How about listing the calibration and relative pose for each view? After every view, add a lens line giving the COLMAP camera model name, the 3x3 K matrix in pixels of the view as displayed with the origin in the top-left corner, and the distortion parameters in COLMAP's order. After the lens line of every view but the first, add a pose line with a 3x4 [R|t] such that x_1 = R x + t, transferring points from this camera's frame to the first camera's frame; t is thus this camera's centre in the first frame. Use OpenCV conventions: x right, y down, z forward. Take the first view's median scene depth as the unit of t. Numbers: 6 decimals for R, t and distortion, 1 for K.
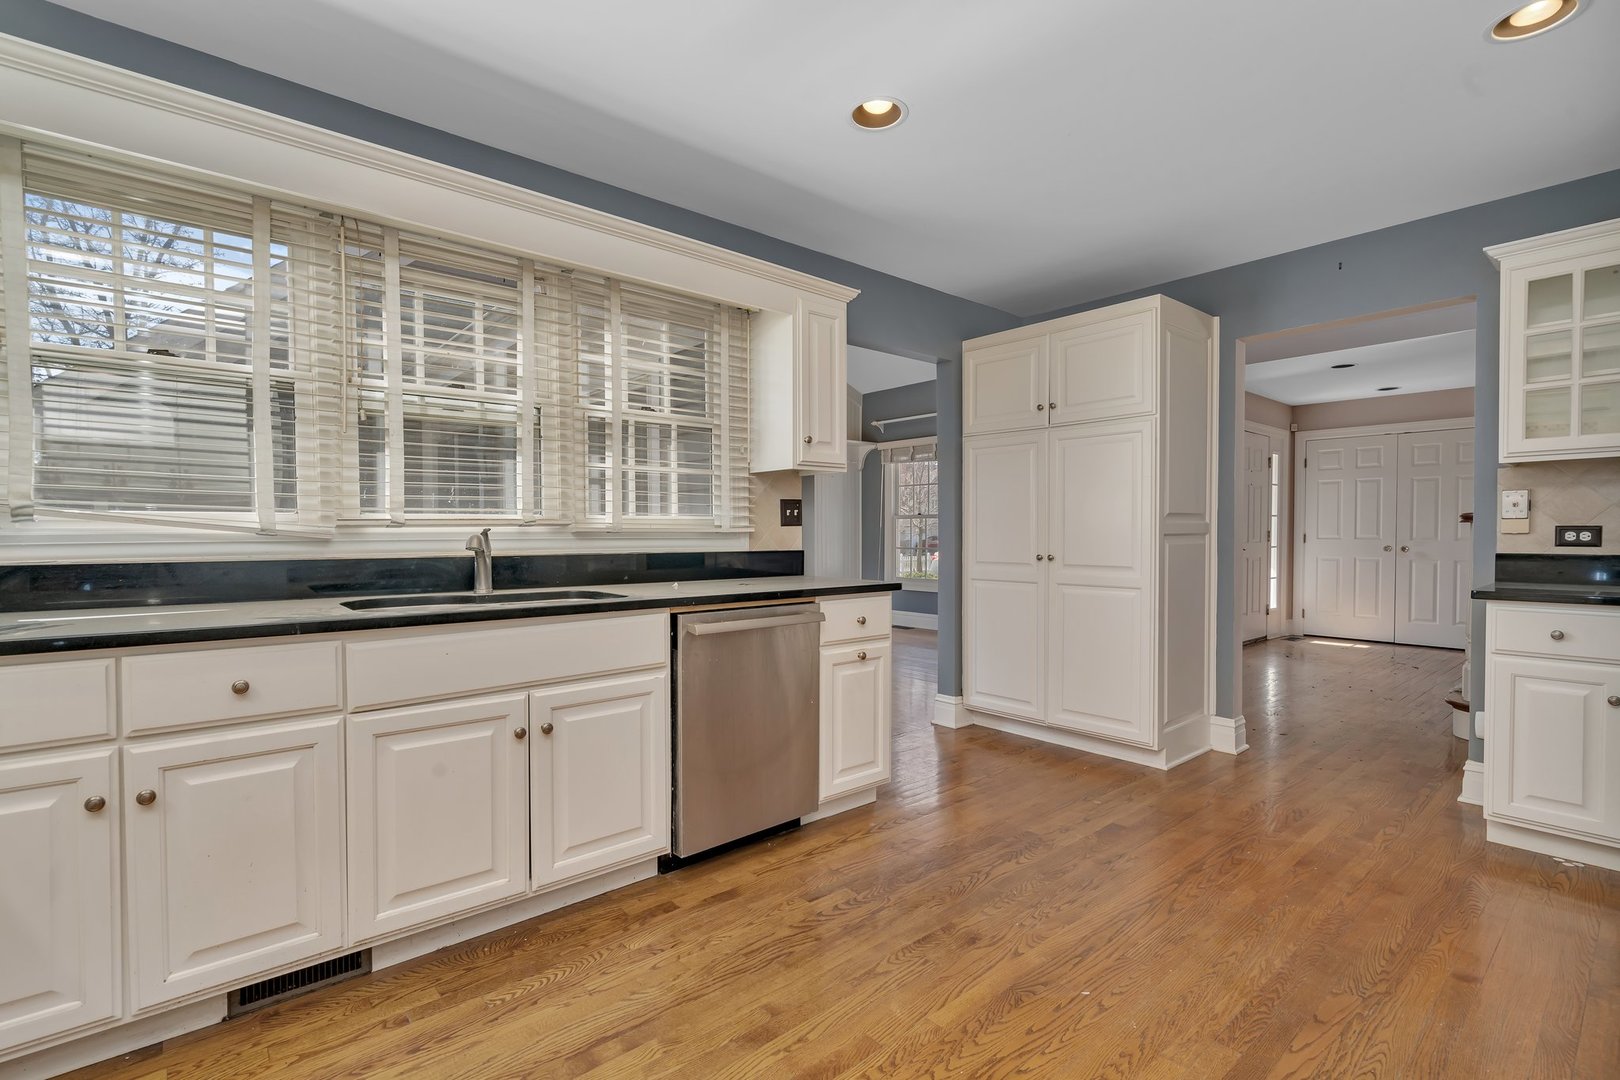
lens RADIAL K [[729.7, 0, 784.4], [0, 729.7, 542.7], [0, 0, 1]] dist [-0.007946, 0.001231]
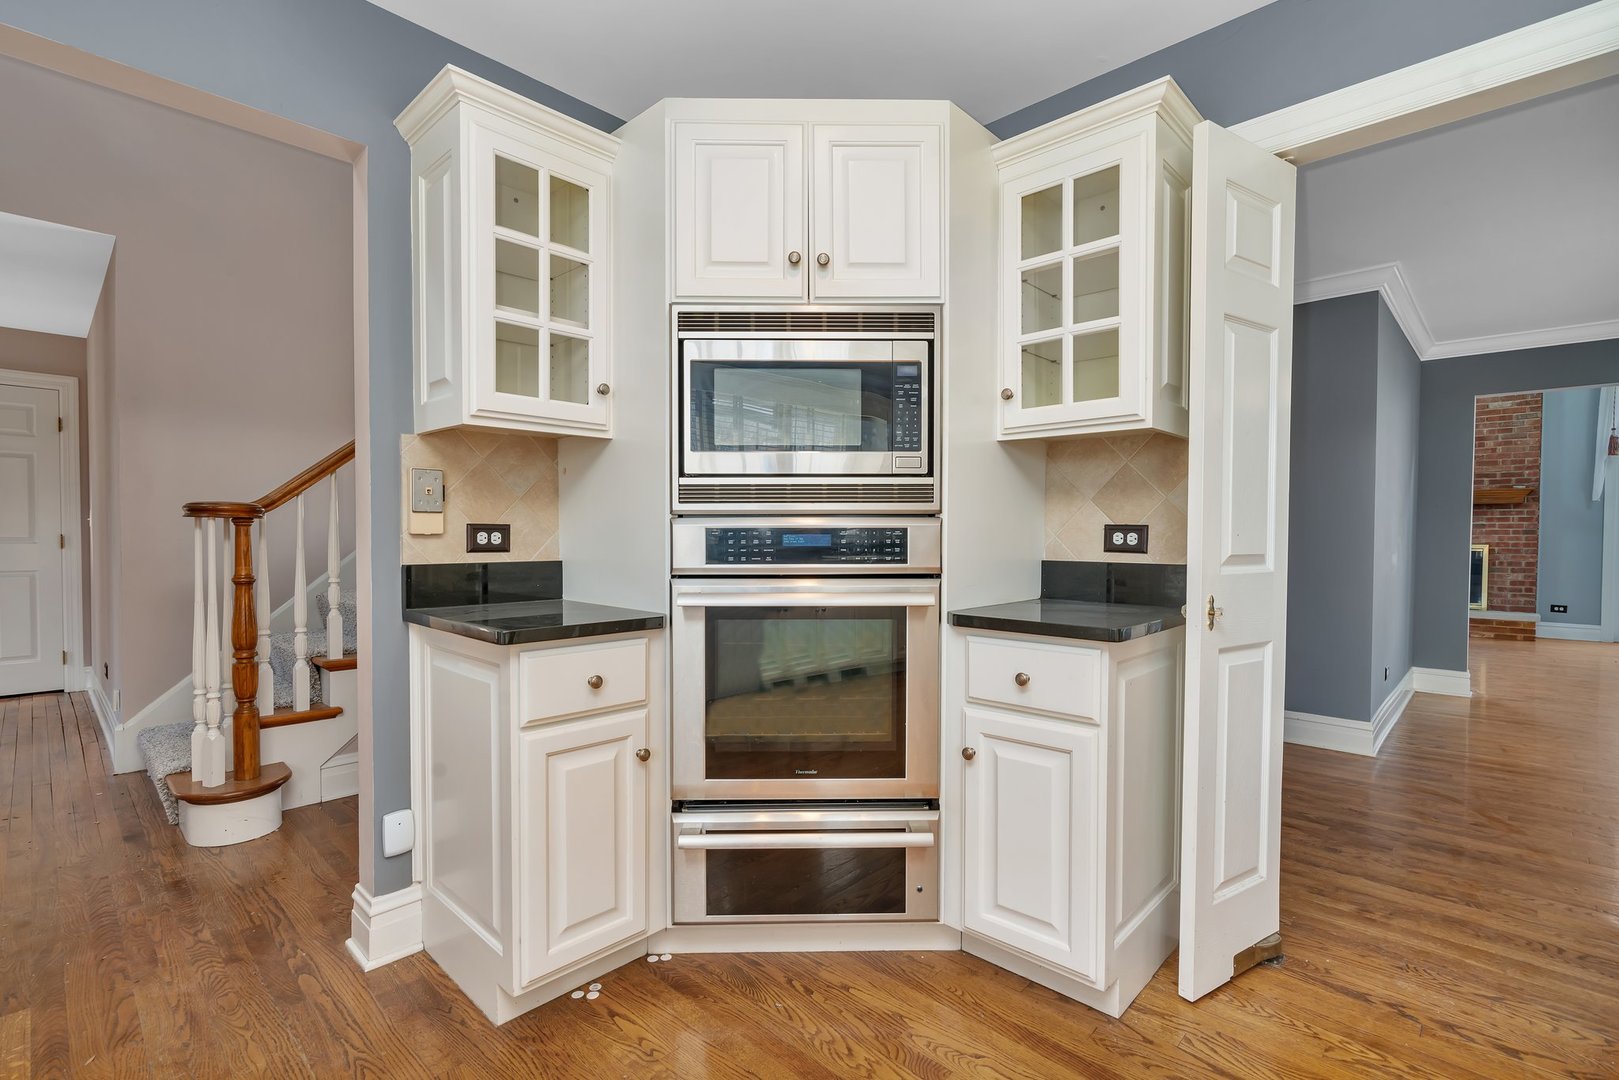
lens RADIAL K [[729.3, 0, 799.1], [0, 729.3, 539.0], [0, 0, 1]] dist [-0.007946, 0.001231]
pose [[-0.130824, -0.001388, 0.991405, 0.341017], [0.008423, 0.999961, 0.002511, -0.007907], [-0.991370, 0.008680, -0.130807, 0.854826]]
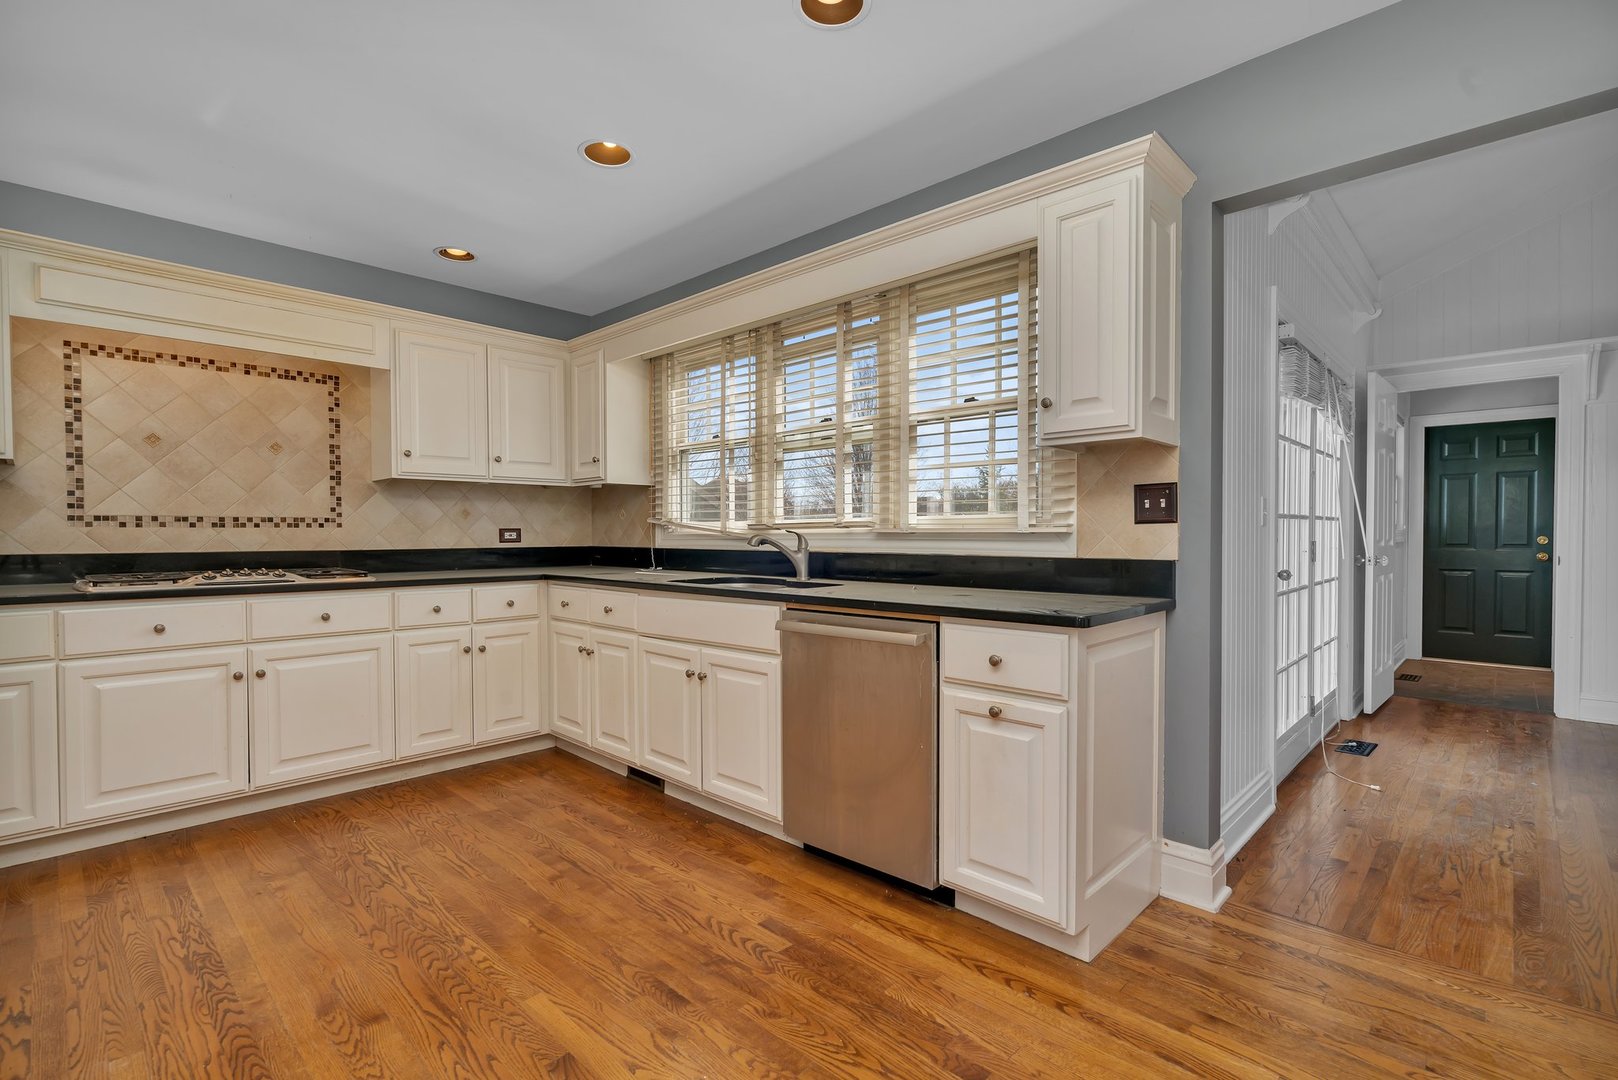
lens RADIAL K [[728.8, 0, 822.4], [0, 728.8, 547.5], [0, 0, 1]] dist [-0.007946, 0.001231]
pose [[0.138224, 0.015566, -0.990279, 0.857390], [-0.015997, 0.999781, 0.013482, -0.007324], [0.990272, 0.013977, 0.138442, 0.834621]]
